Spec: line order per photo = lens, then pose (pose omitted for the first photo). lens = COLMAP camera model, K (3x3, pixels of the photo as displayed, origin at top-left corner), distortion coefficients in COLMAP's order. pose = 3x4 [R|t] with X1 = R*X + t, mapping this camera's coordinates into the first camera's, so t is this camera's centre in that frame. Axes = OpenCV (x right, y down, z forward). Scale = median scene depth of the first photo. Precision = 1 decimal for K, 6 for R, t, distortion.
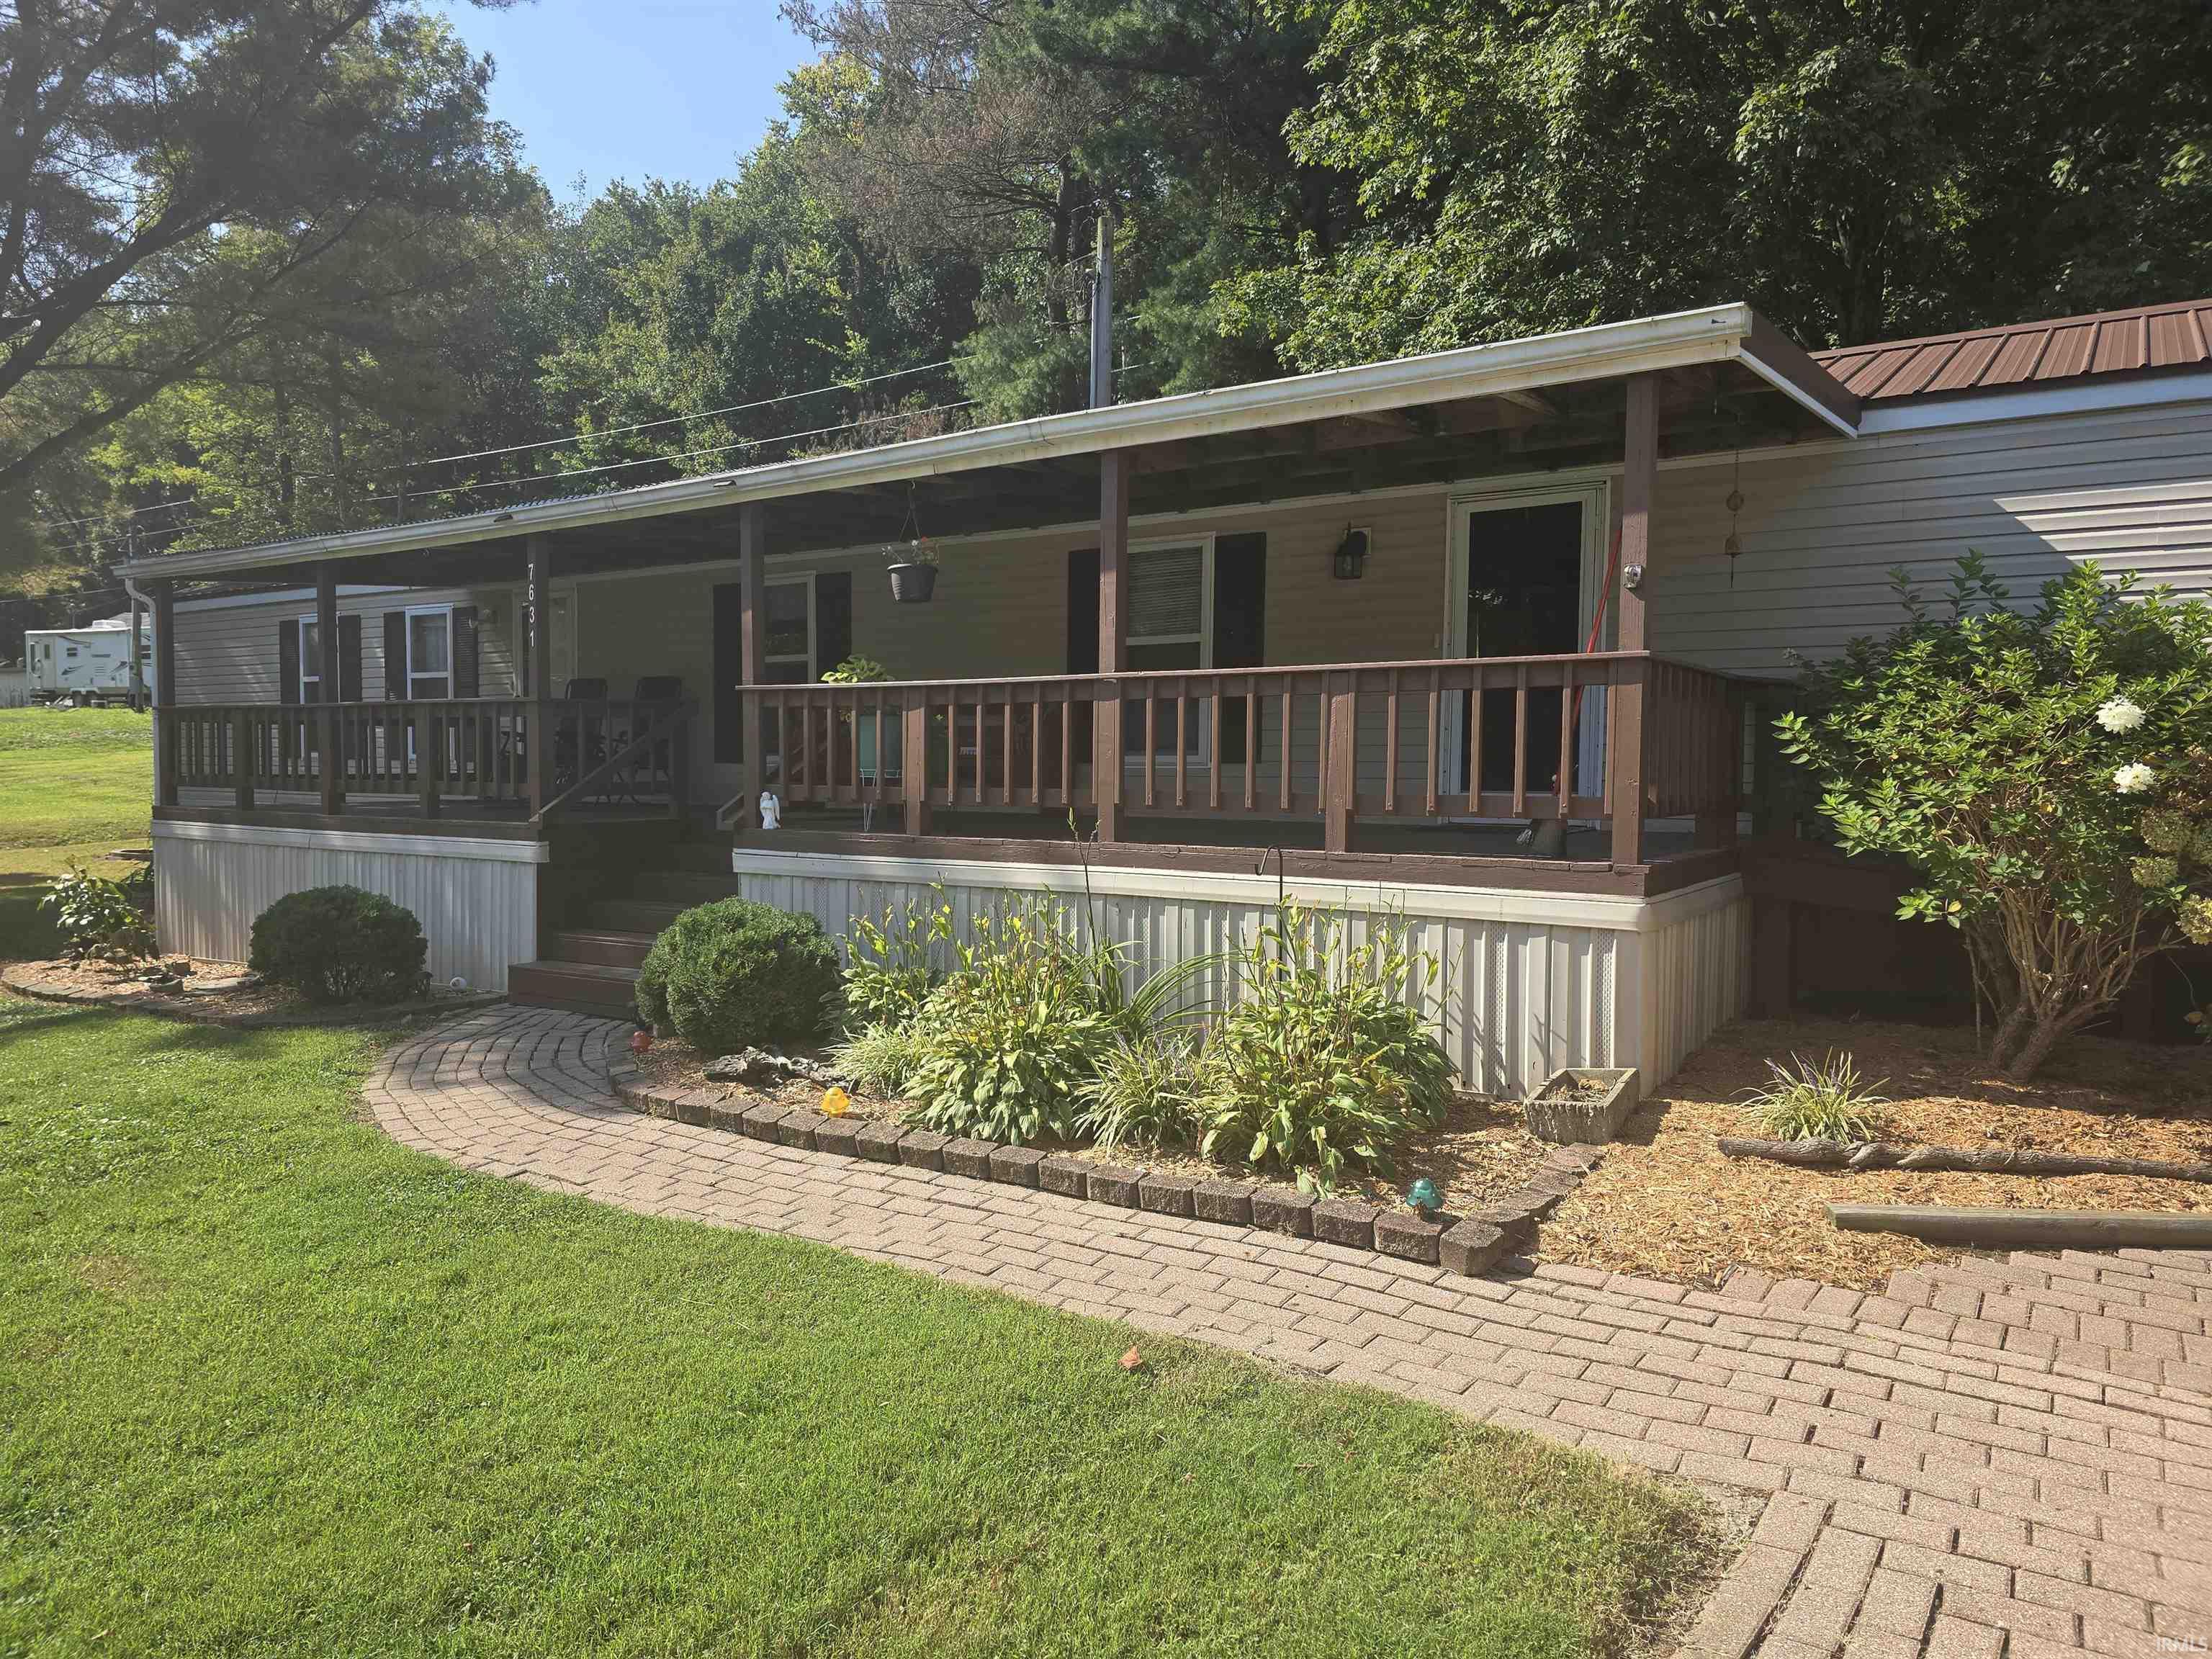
lens RADIAL K [[1480.4, 0, 1114.0], [0, 1480.4, 836.4], [0, 0, 1]] dist [0.053672, -0.053086]
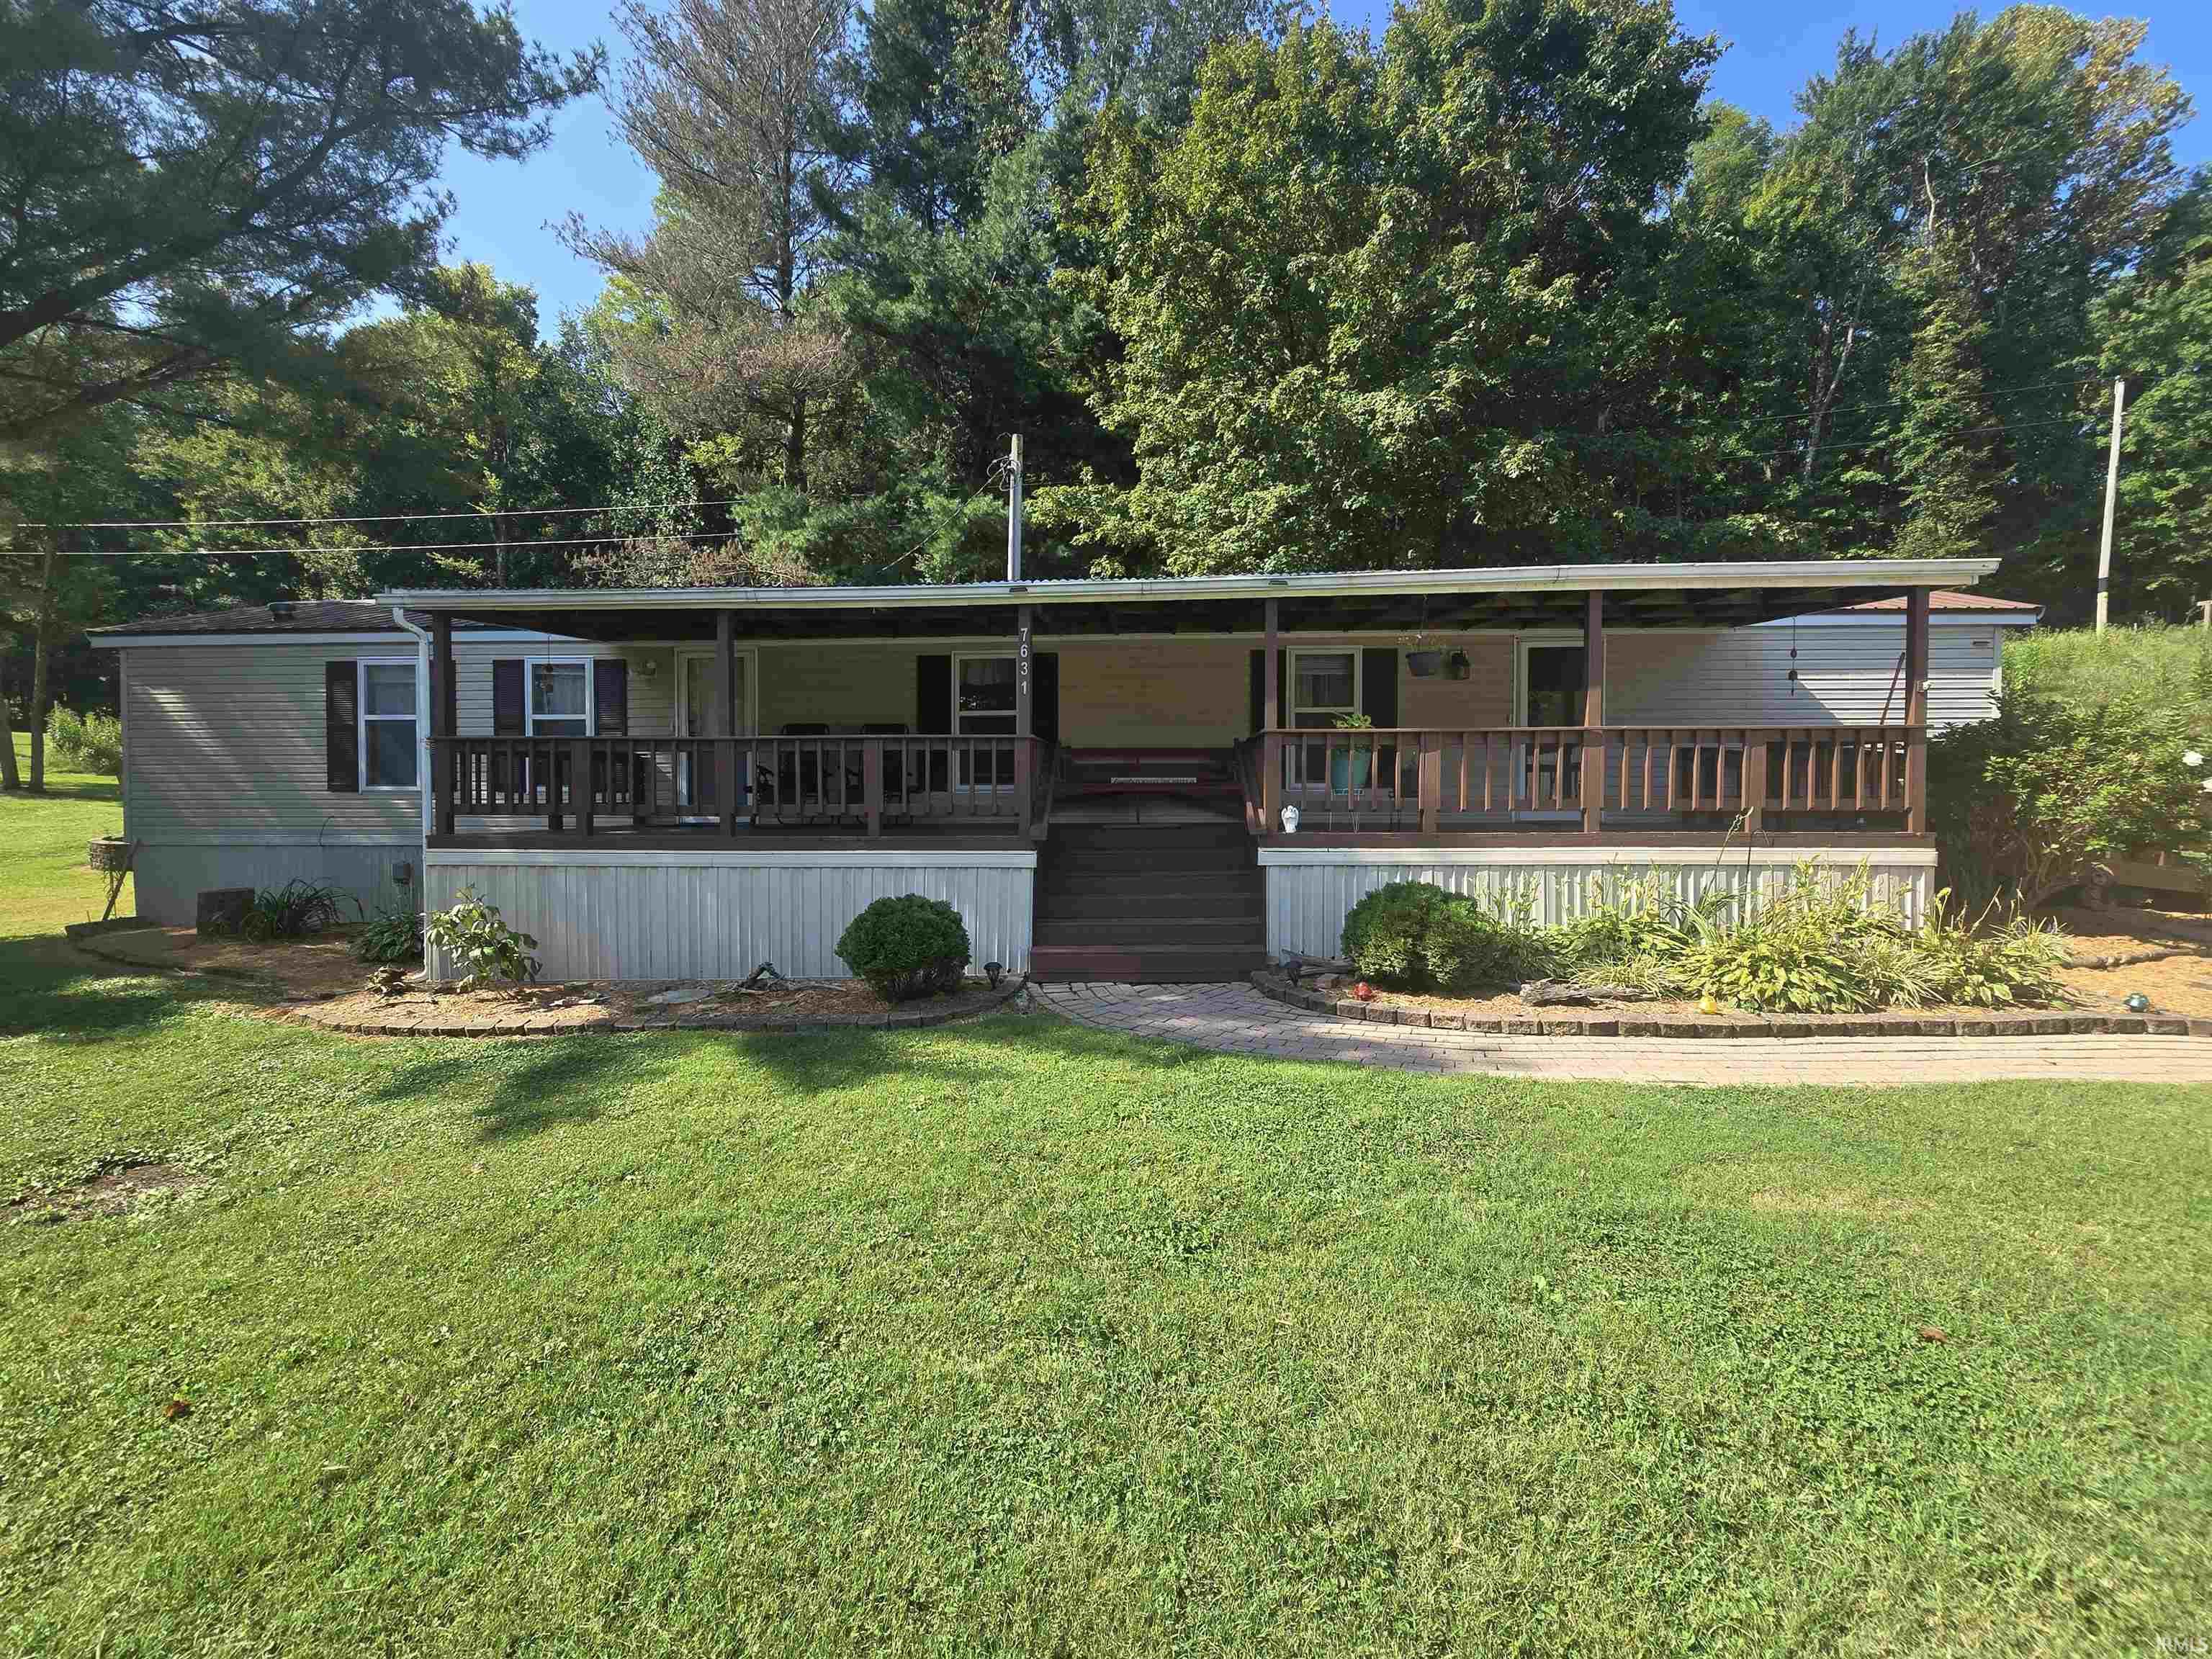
lens RADIAL K [[873.8, 0, 1106.0], [0, 873.8, 829.5], [0, 0, 1]] dist [-0.006591, 0.000091]
pose [[0.858869, -0.026153, 0.511527, -0.671400], [0.031140, 0.999514, -0.001182, -0.010322], [-0.511248, 0.016944, 0.859266, 0.320793]]
